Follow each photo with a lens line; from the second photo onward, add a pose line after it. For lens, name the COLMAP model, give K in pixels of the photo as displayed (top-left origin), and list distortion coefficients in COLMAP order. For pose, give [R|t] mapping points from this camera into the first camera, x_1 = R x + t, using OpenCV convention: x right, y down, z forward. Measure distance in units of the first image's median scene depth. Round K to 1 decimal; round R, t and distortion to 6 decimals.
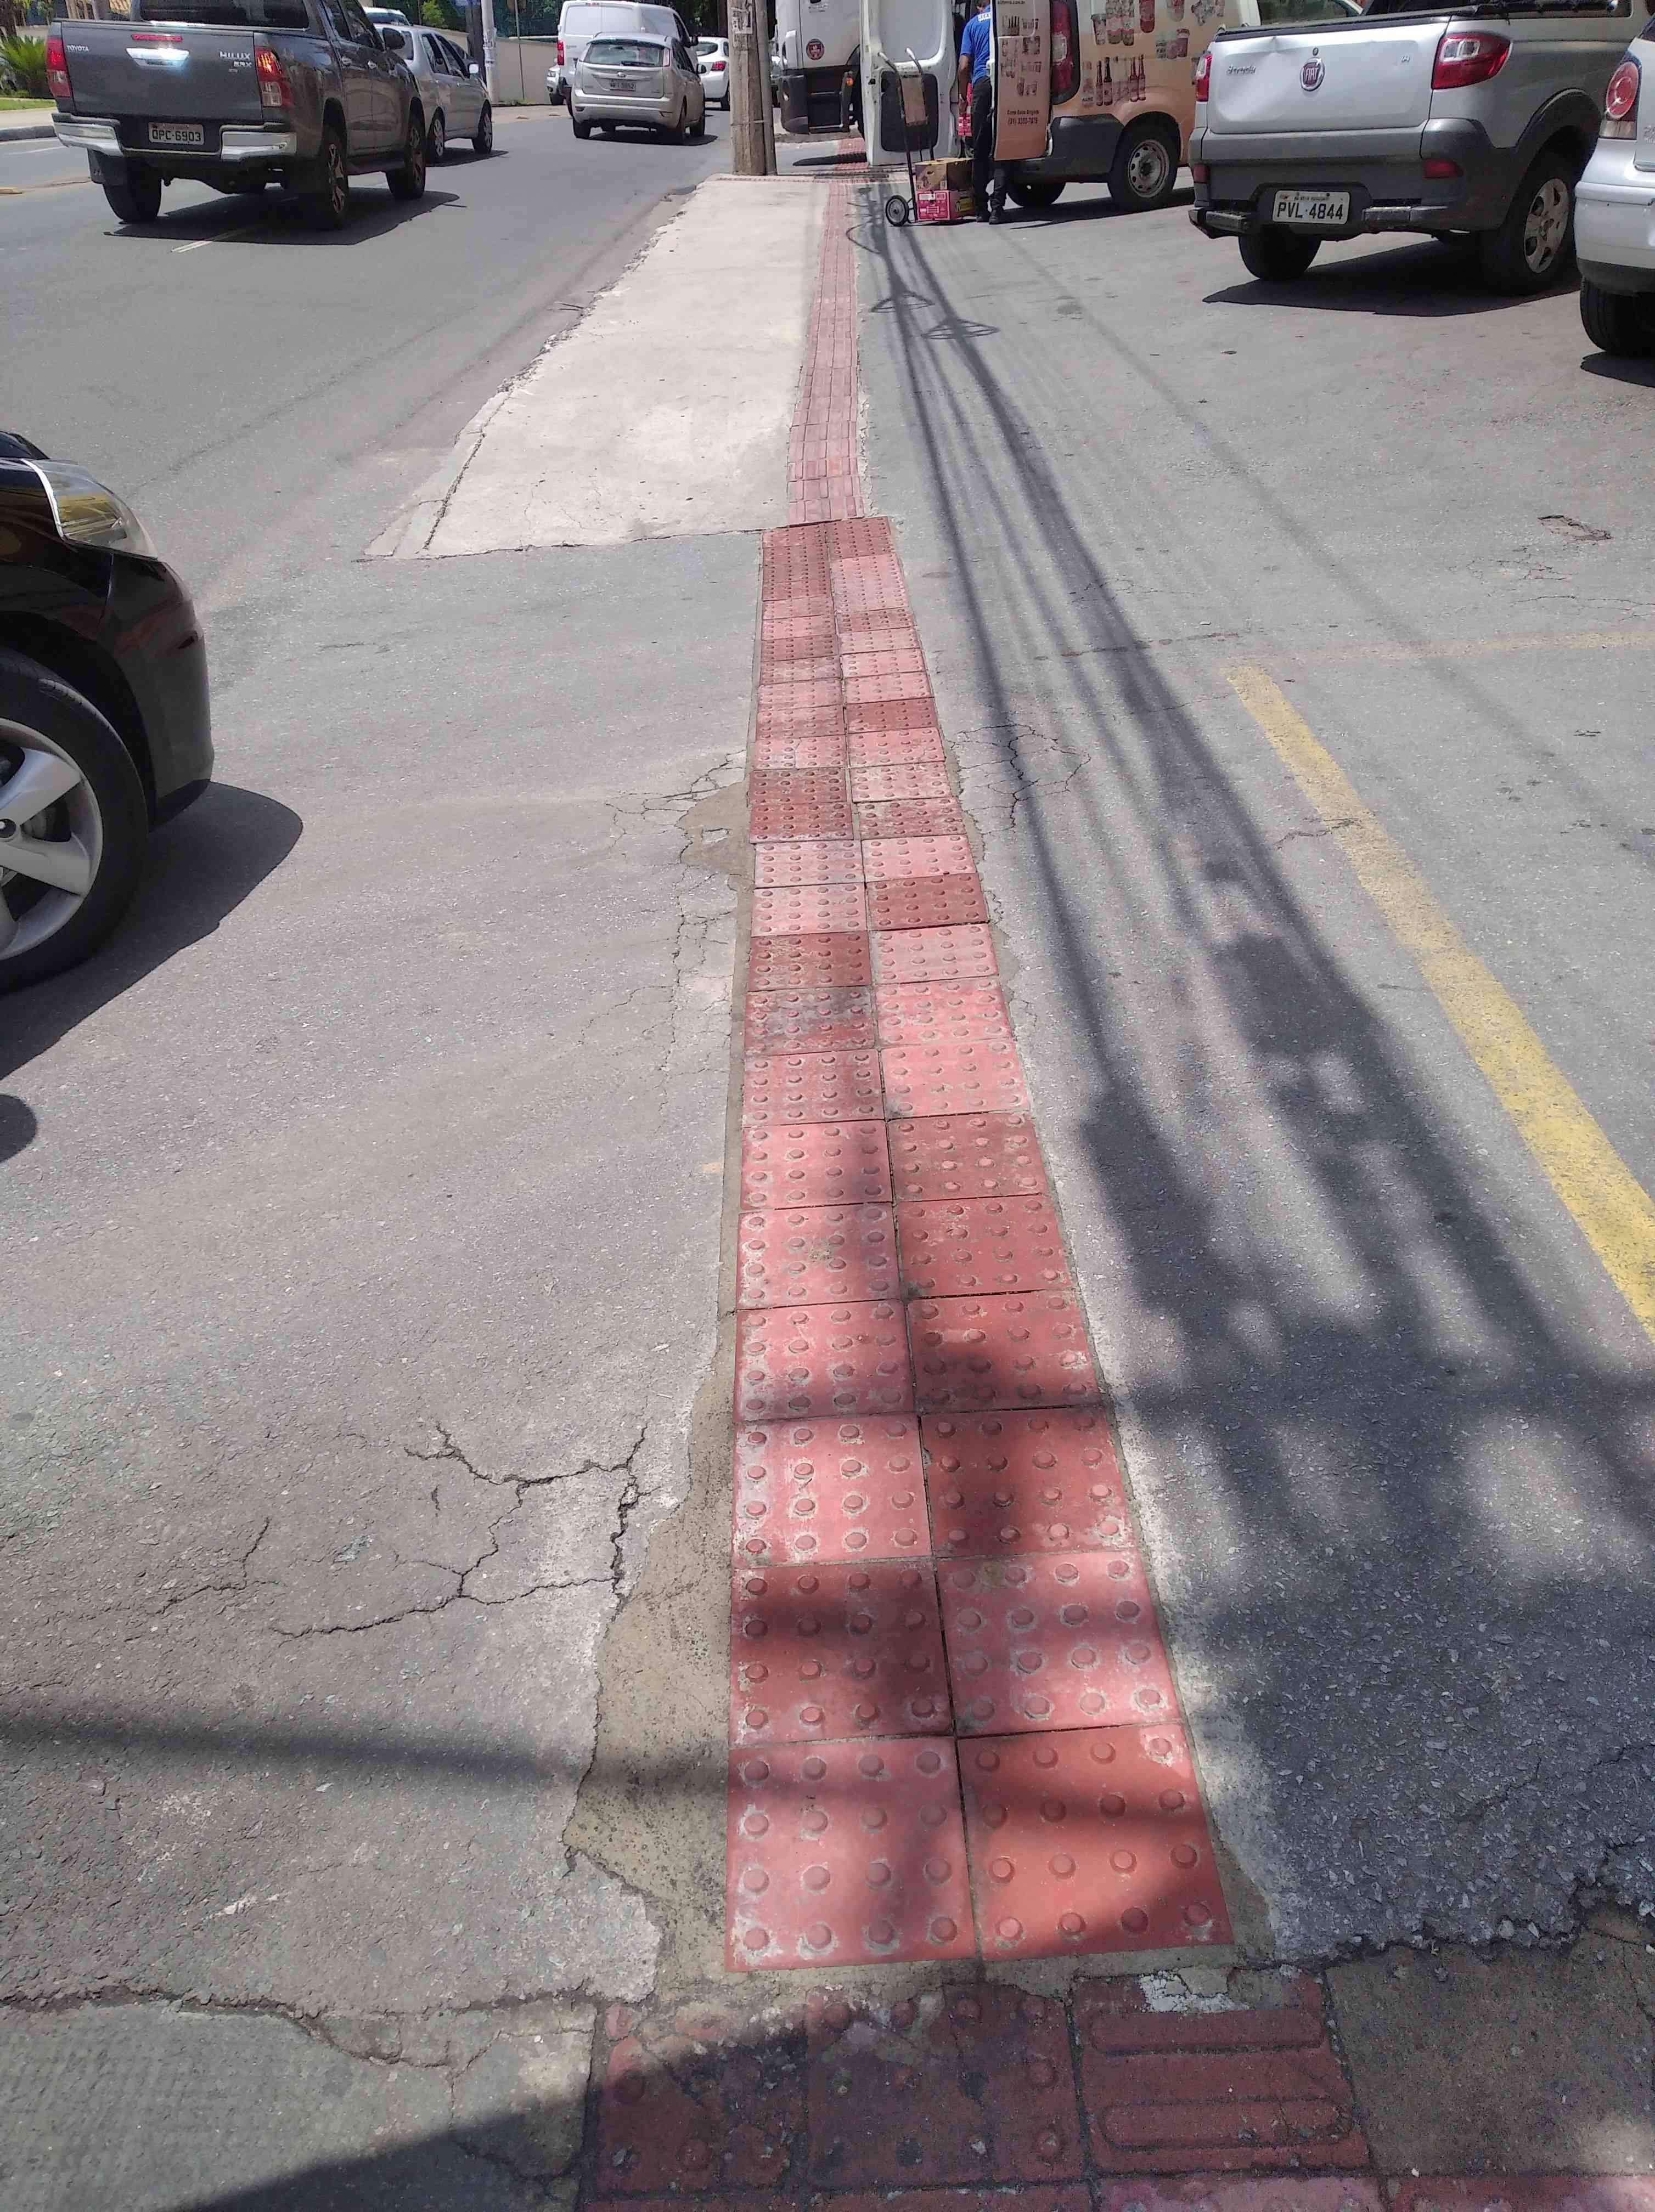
lens RADIAL K [[1714.0, 0, 828.5], [0, 1714.0, 1156.8], [0, 0, 1]] dist [0.108361, -0.243219]
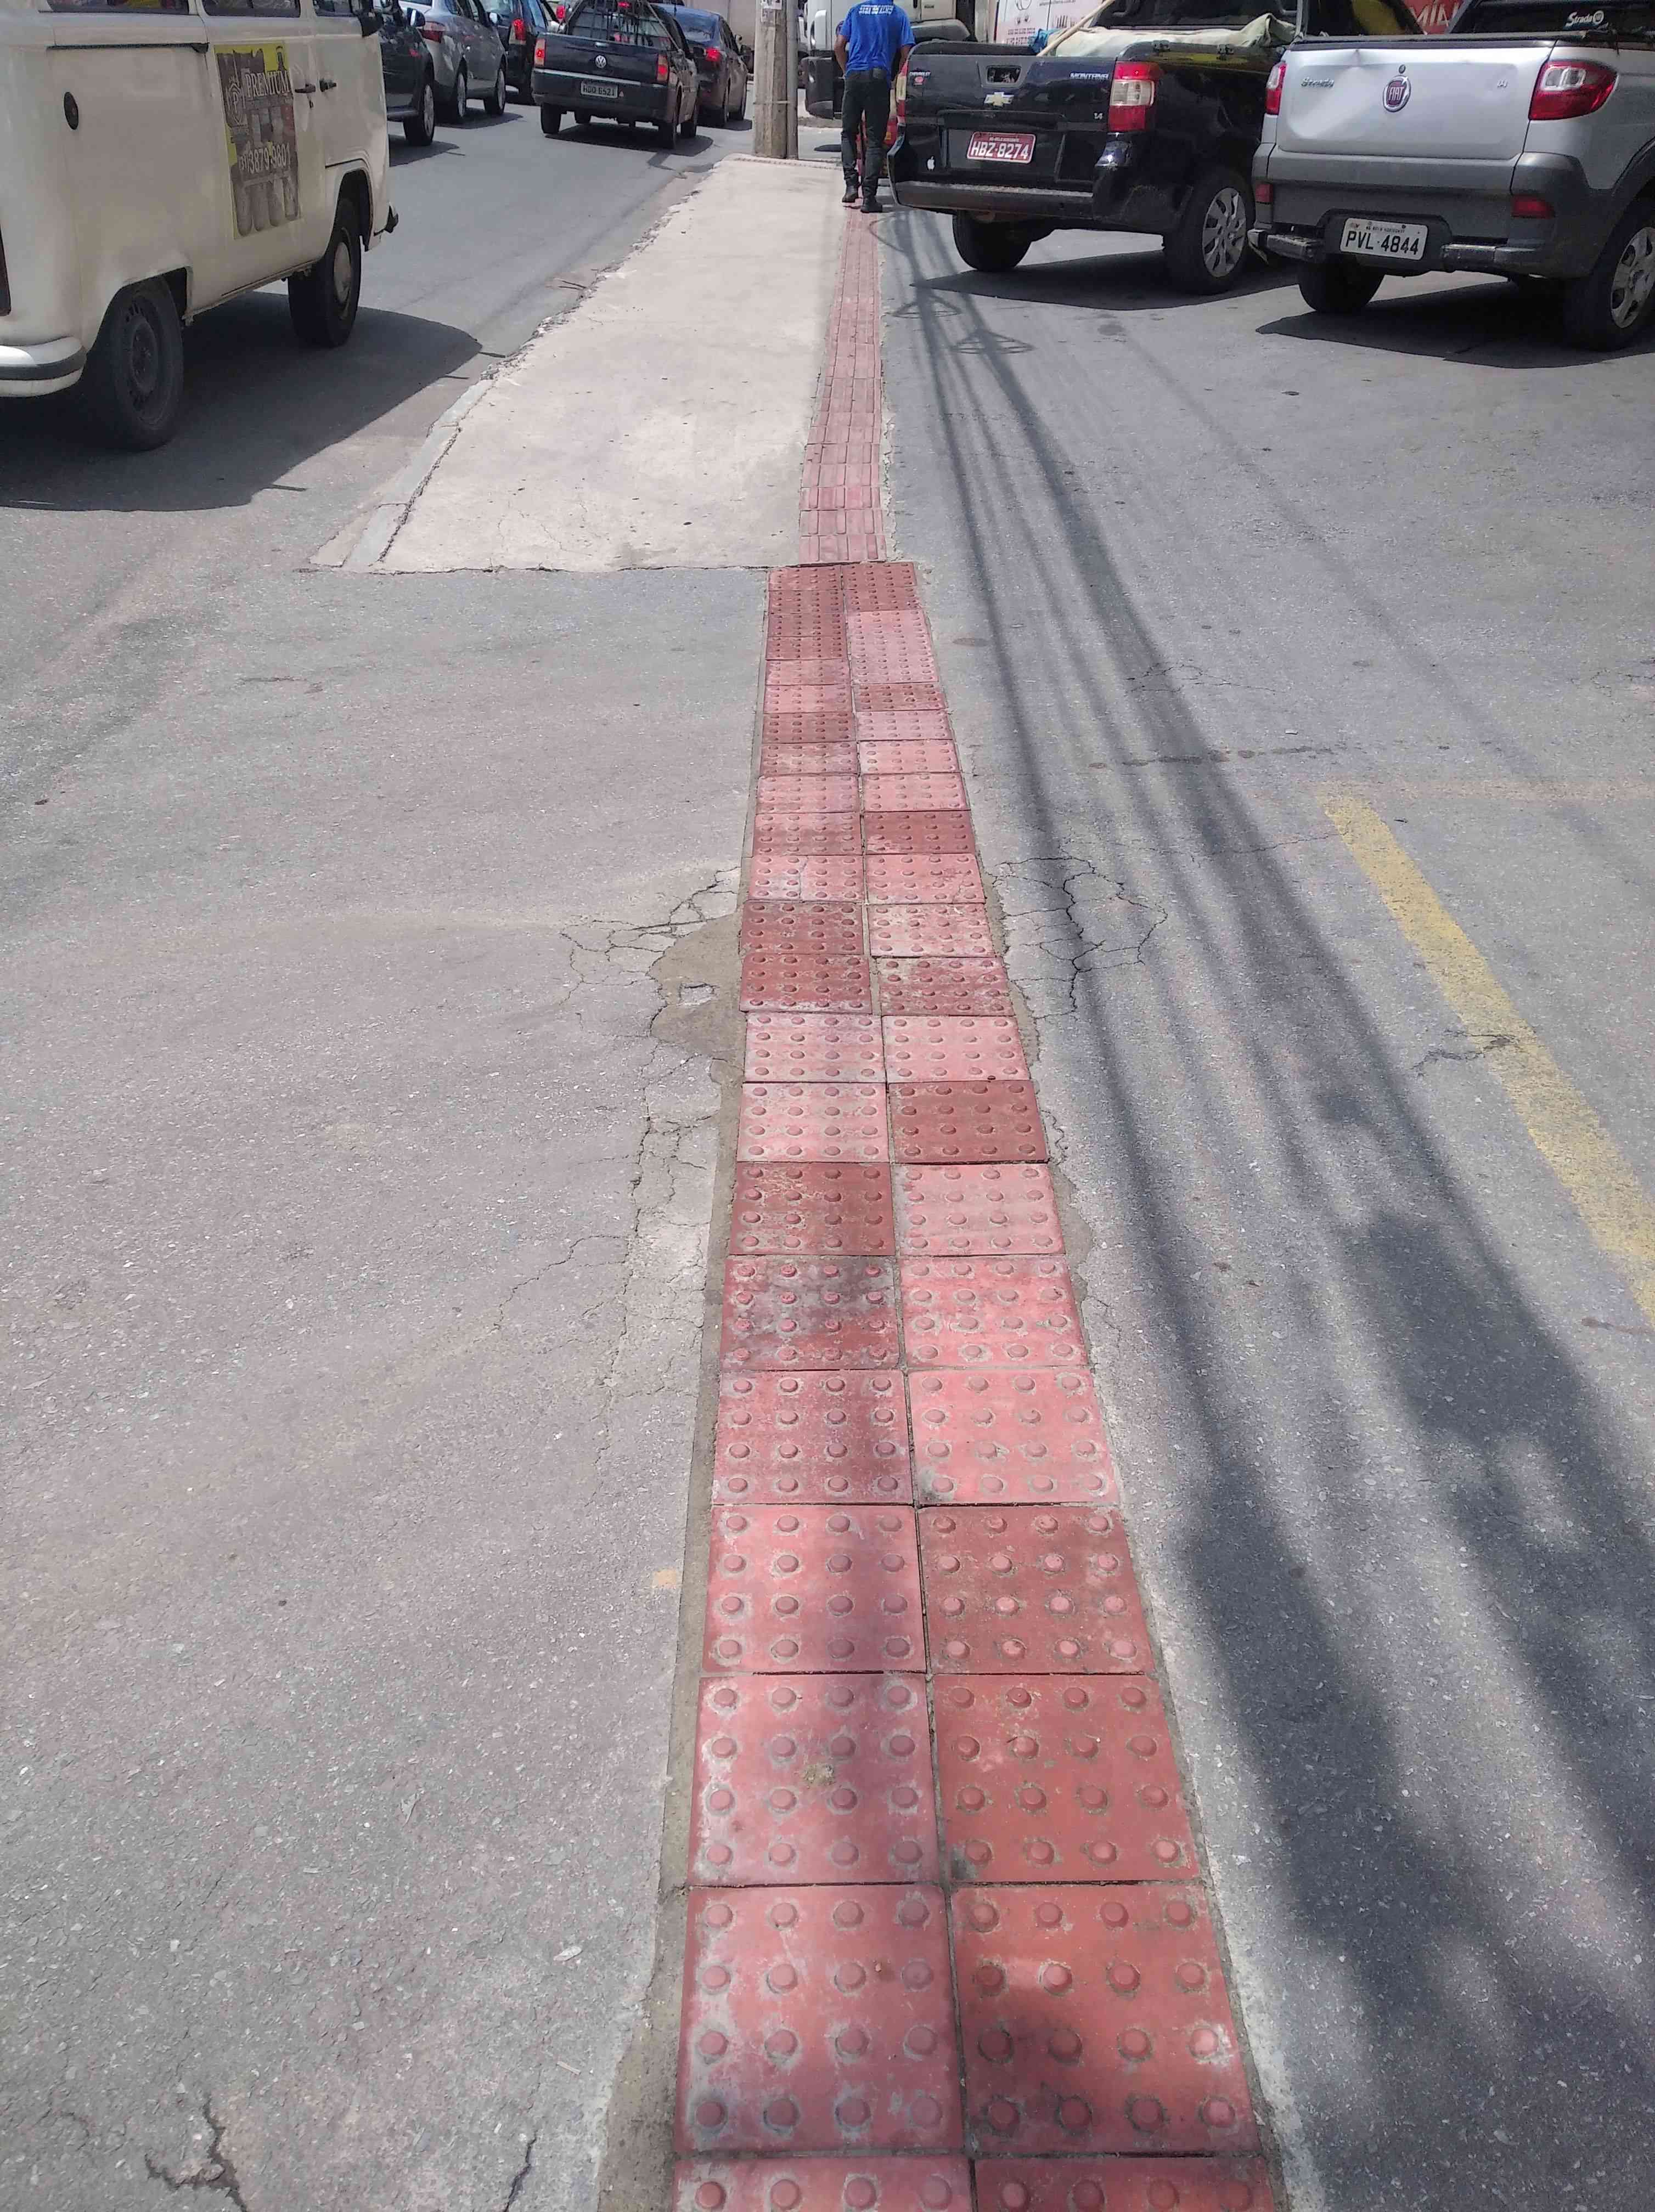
lens RADIAL K [[1714.0, 0, 828.5], [0, 1714.0, 1156.8], [0, 0, 1]] dist [0.108361, -0.243219]
pose [[0.997893, 0.059844, 0.025065, -0.018407], [-0.059989, 0.998186, 0.005061, -0.106465], [-0.024717, -0.006554, 0.999673, 0.186178]]
